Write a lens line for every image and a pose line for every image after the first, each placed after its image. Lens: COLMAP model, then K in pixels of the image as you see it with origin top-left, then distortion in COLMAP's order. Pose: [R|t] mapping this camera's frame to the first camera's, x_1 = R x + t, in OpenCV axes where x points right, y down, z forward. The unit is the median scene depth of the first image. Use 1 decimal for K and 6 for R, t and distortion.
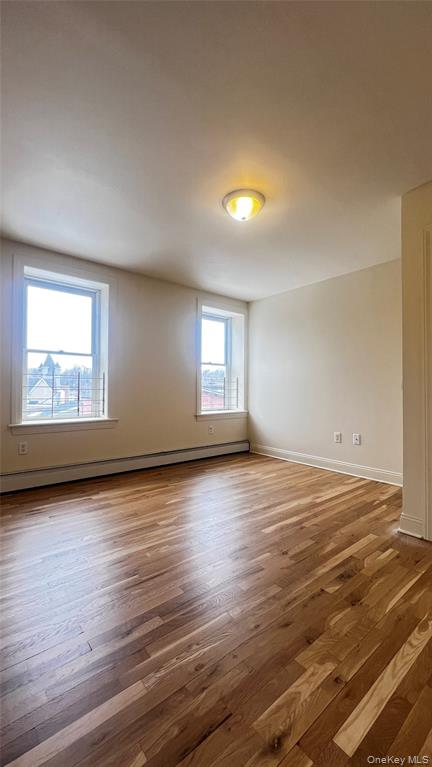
lens RADIAL K [[309.3, 0, 216.0], [0, 309.3, 383.5], [0, 0, 1]] dist [-0.000060, 0.000007]
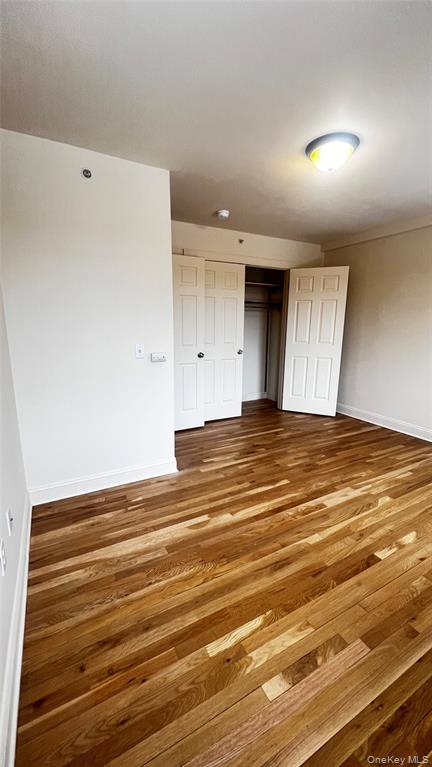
lens RADIAL K [[310.1, 0, 216.0], [0, 310.1, 383.5], [0, 0, 1]] dist [-0.003818, 0.000289]
pose [[-0.981978, -0.056684, 0.180294, 0.211124], [-0.022406, 0.982151, 0.186754, -0.099332], [-0.187661, 0.179348, -0.965721, 1.932282]]
